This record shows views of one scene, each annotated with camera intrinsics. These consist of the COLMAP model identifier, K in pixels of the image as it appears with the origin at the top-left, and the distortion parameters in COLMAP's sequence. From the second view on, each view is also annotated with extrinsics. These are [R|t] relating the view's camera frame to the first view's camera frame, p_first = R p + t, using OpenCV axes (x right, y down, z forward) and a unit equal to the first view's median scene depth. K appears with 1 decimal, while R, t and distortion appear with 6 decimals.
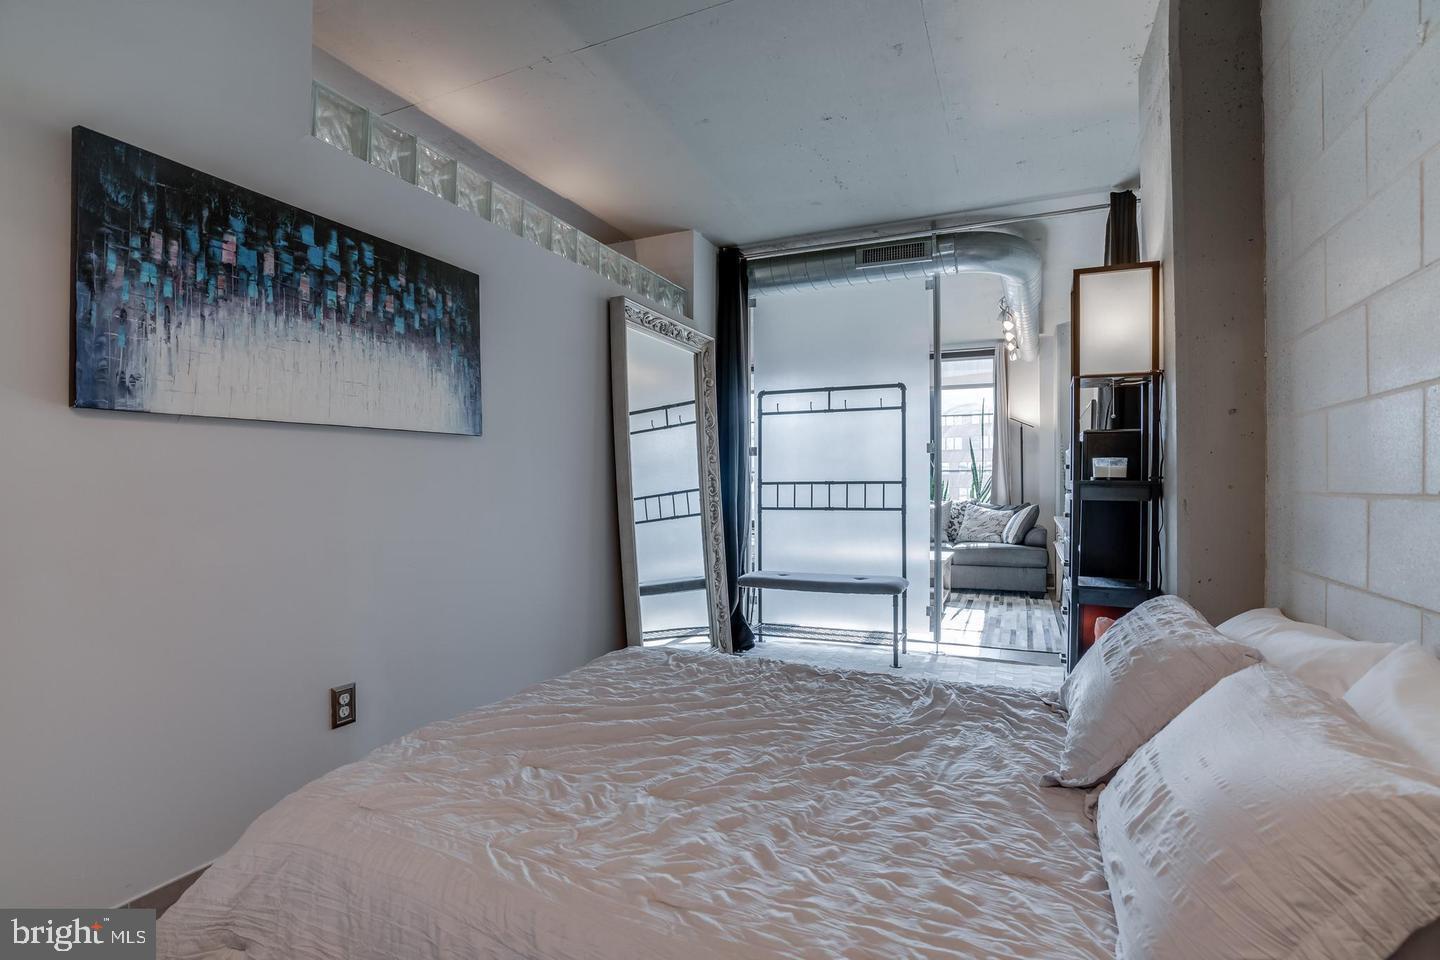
lens RADIAL K [[673.9, 0, 723.6], [0, 673.9, 484.5], [0, 0, 1]] dist [-0.058836, 0.021223]
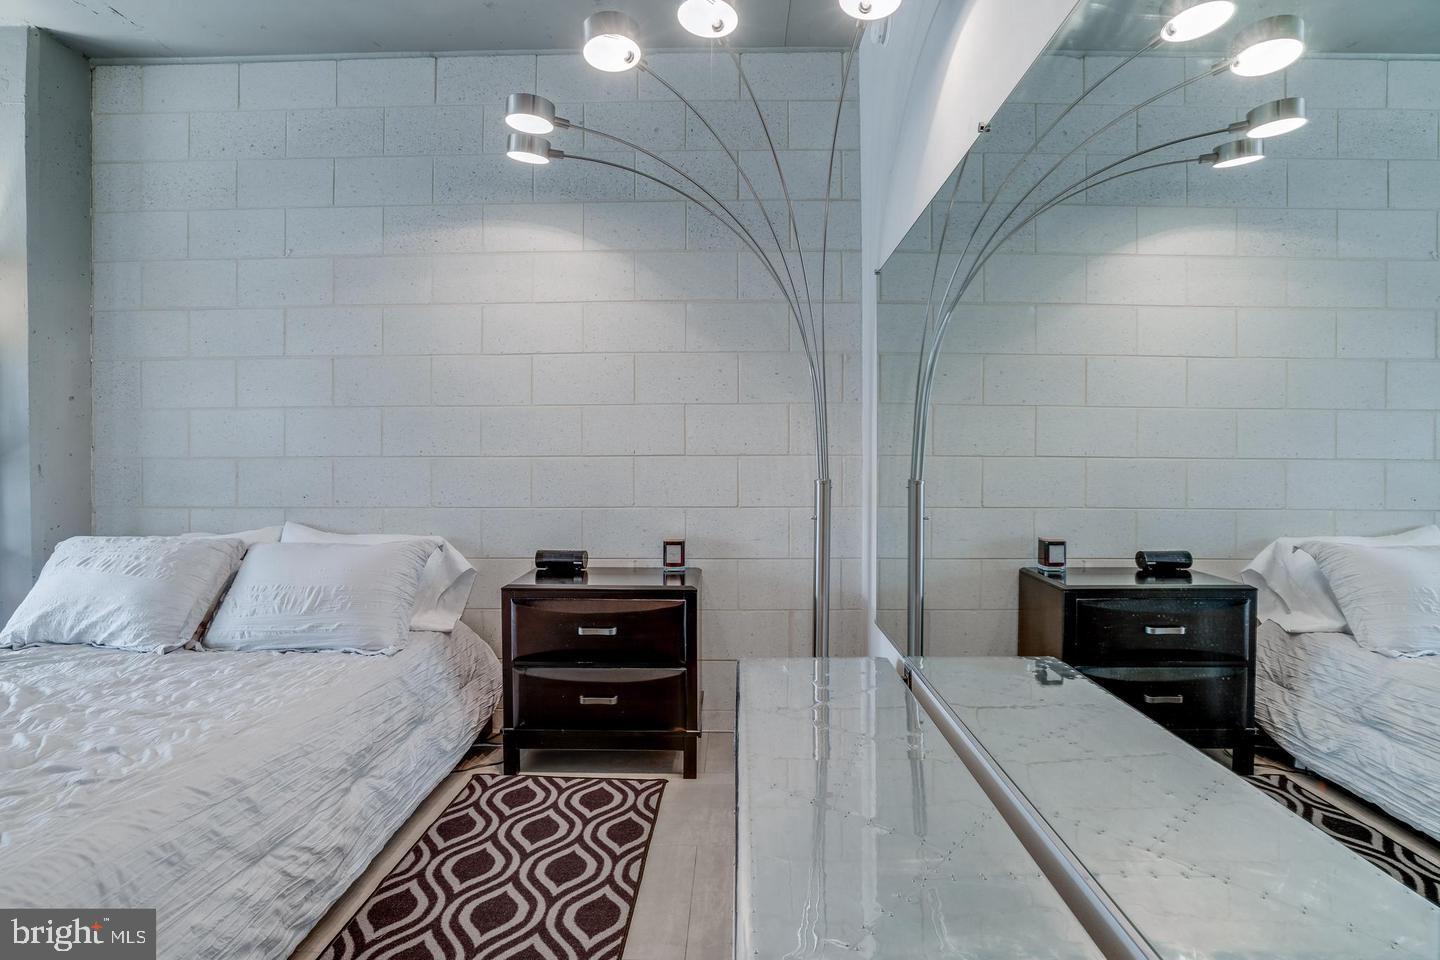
lens RADIAL K [[684.4, 0, 737.7], [0, 684.4, 456.2], [0, 0, 1]] dist [-0.057010, 0.021534]
pose [[-0.399929, -0.004406, 0.916536, -0.472252], [0.002498, 0.999979, 0.005897, 0.000756], [-0.916543, 0.004648, -0.399909, 0.137496]]
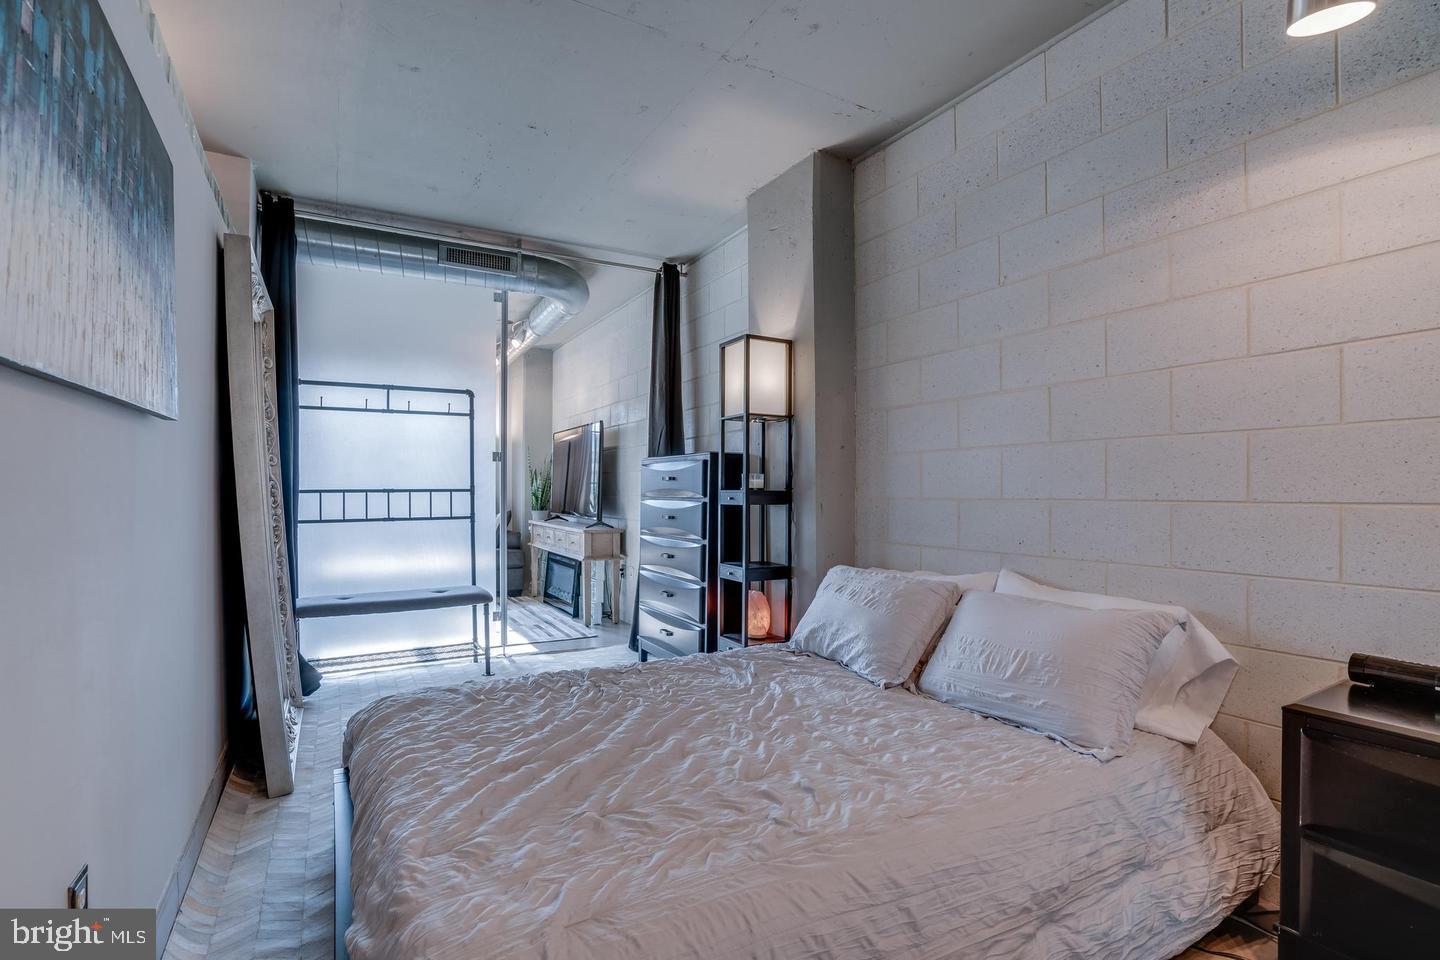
lens RADIAL K [[673.9, 0, 723.6], [0, 673.9, 484.5], [0, 0, 1]] dist [-0.058836, 0.021223]
pose [[0.586568, 0.006524, 0.809873, -0.339578], [0.000414, 0.999965, -0.008355, -0.003681], [-0.809900, 0.005236, 0.586545, 0.129824]]
